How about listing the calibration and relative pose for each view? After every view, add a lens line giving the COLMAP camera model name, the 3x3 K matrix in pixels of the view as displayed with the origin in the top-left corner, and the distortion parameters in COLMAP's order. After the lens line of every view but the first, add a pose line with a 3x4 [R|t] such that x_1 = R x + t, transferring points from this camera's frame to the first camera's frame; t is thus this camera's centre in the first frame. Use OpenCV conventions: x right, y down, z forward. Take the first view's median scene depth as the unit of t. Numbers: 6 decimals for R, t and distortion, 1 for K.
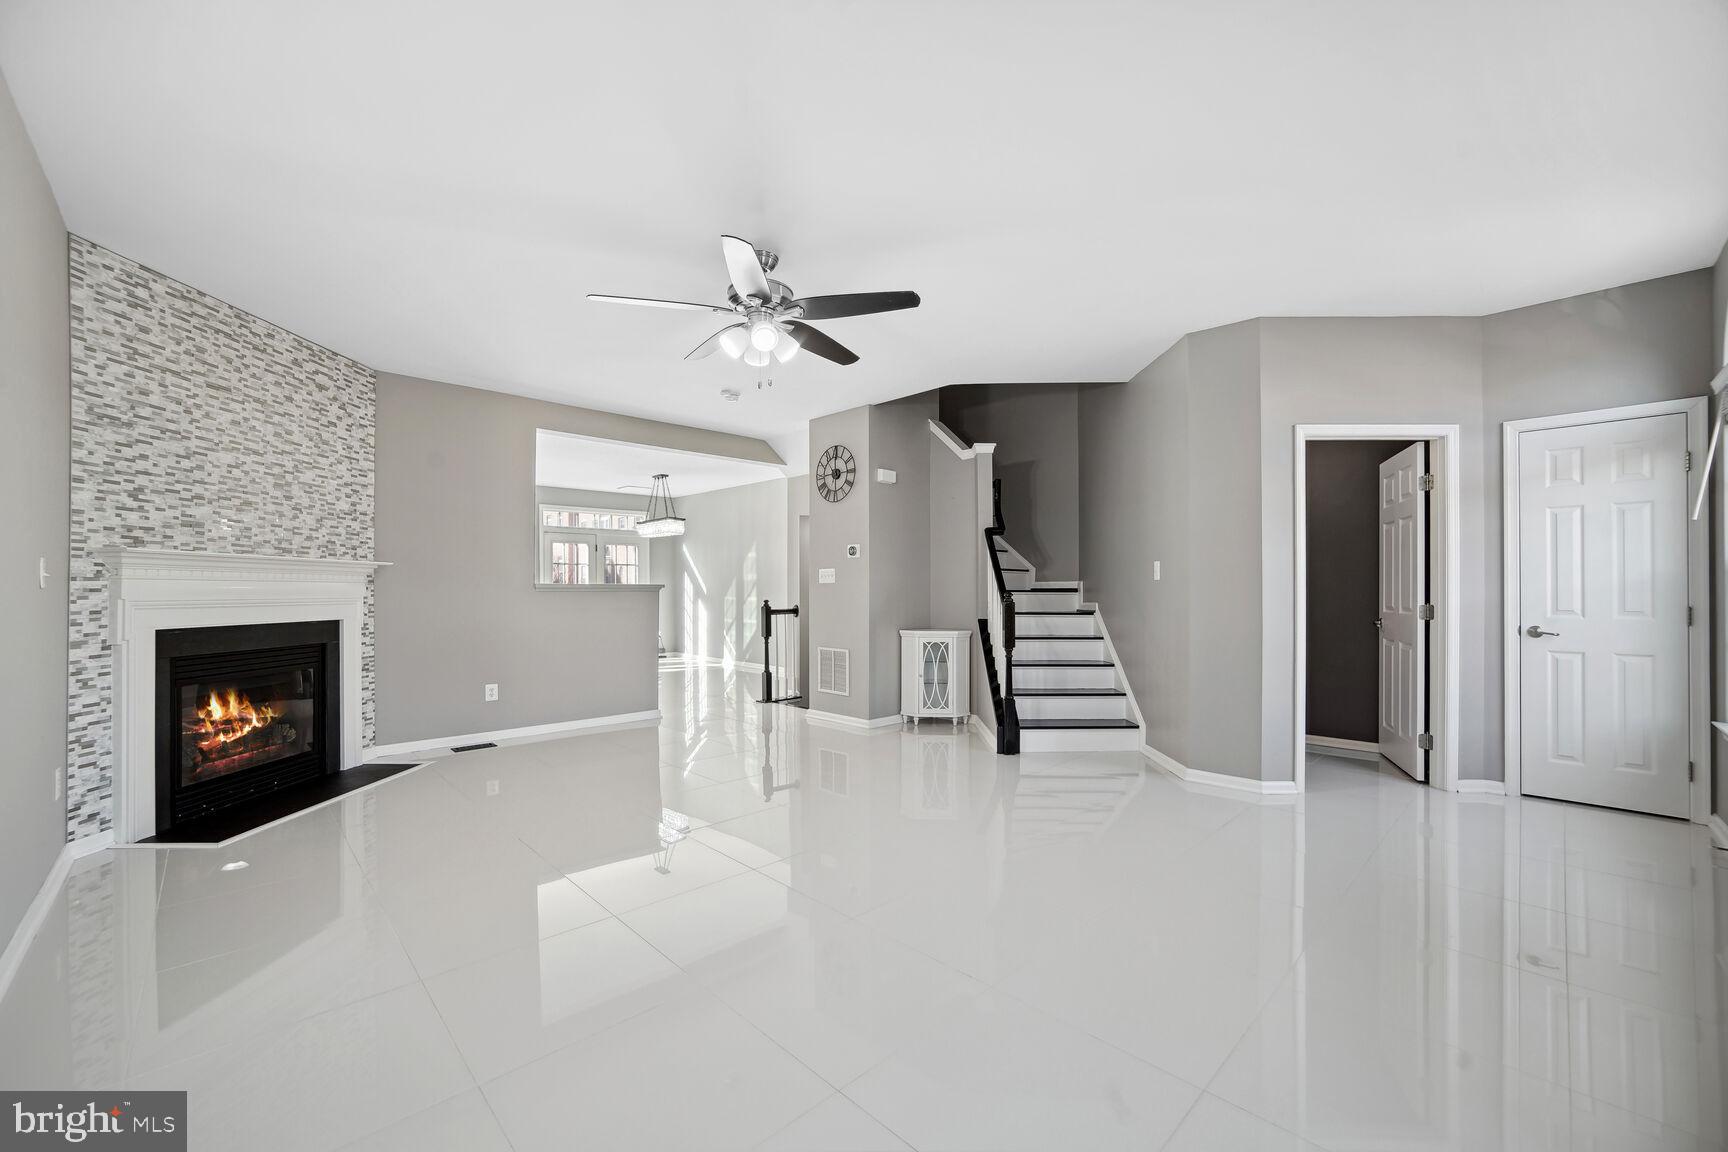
lens RADIAL K [[701.8, 0, 856.2], [0, 701.8, 577.8], [0, 0, 1]] dist [0.000354, -0.000081]
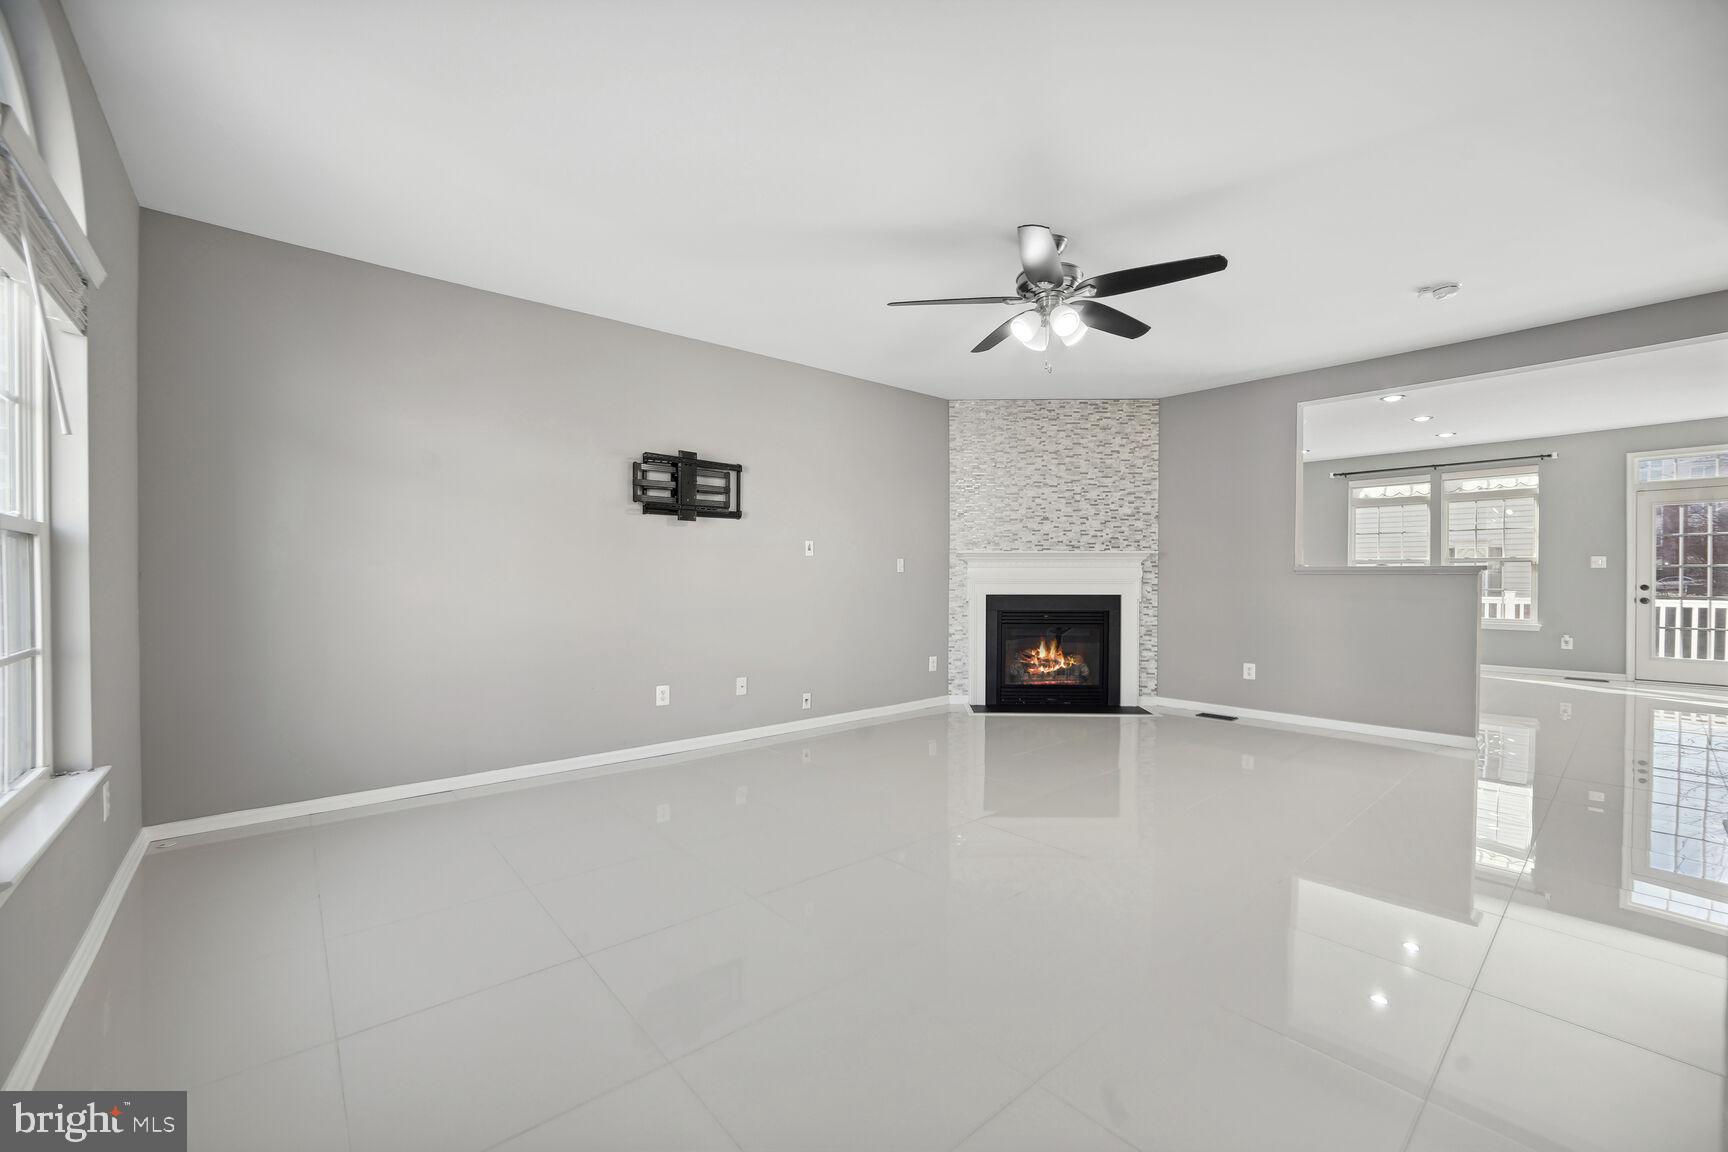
lens RADIAL K [[694.1, 0, 846.7], [0, 694.1, 583.6], [0, 0, 1]] dist [-0.028841, 0.008499]
pose [[-0.055673, 0.005342, -0.998435, 0.640368], [0.015727, 0.999866, 0.004473, 0.023821], [0.998325, -0.015454, -0.055750, 0.559666]]
